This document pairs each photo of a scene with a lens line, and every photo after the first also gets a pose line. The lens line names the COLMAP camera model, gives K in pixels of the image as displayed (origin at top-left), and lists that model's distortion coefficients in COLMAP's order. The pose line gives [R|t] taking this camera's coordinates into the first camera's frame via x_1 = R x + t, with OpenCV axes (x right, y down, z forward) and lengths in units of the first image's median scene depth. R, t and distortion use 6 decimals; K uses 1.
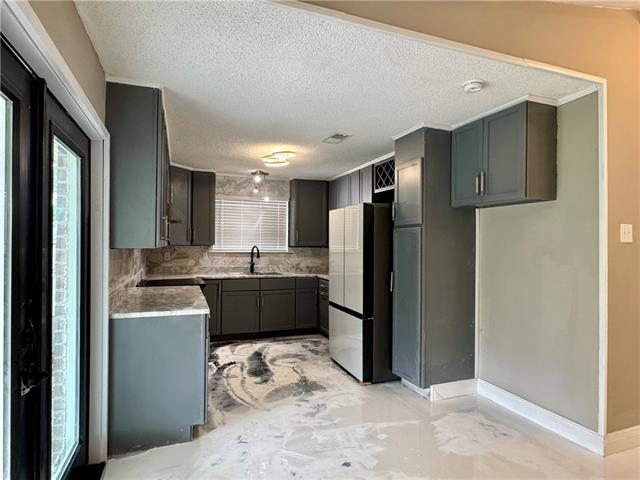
lens RADIAL K [[367.4, 0, 320.0], [0, 367.4, 240.0], [0, 0, 1]] dist [-0.001577, -0.000404]
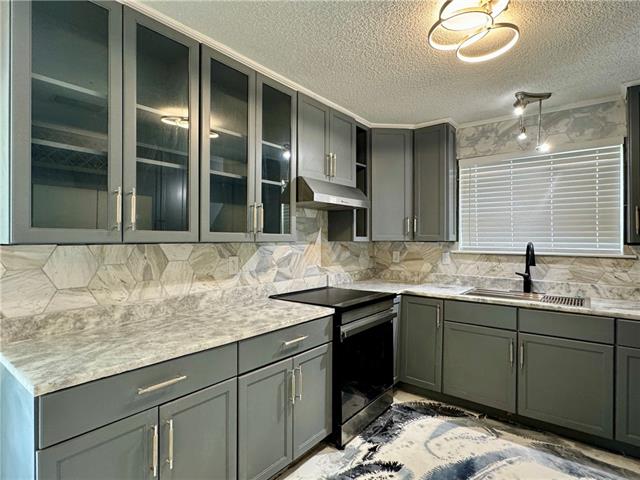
lens RADIAL K [[350.8, 0, 320.0], [0, 350.8, 240.0], [0, 0, 1]] dist [0.000472, -0.000516]
pose [[0.513585, -0.006249, -0.858016, 0.114203], [0.010712, 0.999942, -0.000871, 0.011404], [0.857972, -0.008743, 0.513622, 0.553414]]
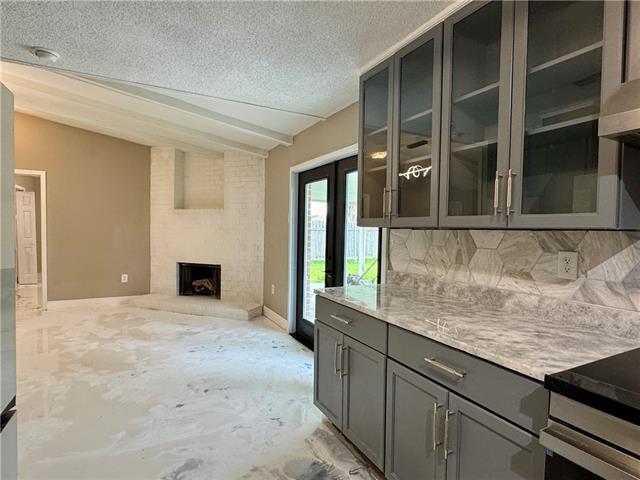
lens RADIAL K [[350.8, 0, 320.0], [0, 350.8, 240.0], [0, 0, 1]] dist [0.000472, -0.000516]
pose [[-0.992615, -0.020766, -0.119520, -0.104207], [-0.023565, 0.999479, 0.022059, 0.020187], [0.118999, 0.024713, -0.992587, 0.983053]]
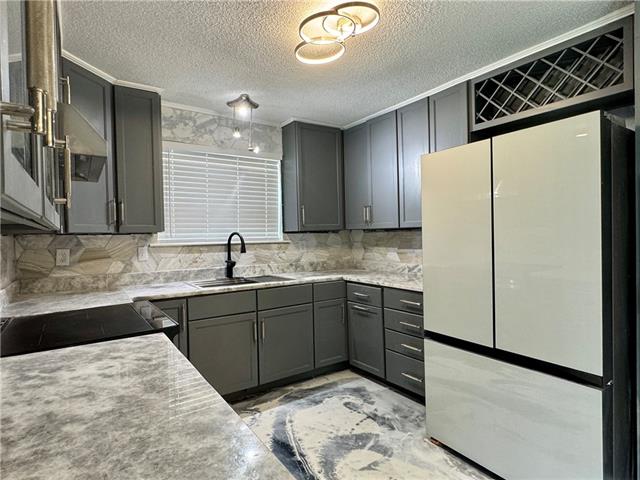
lens RADIAL K [[350.8, 0, 320.0], [0, 350.8, 240.0], [0, 0, 1]] dist [0.000472, -0.000516]
pose [[0.971082, -0.032490, 0.236525, -0.203418], [0.026438, 0.999238, 0.028711, 0.018133], [-0.237278, -0.021628, 0.971201, 0.489388]]
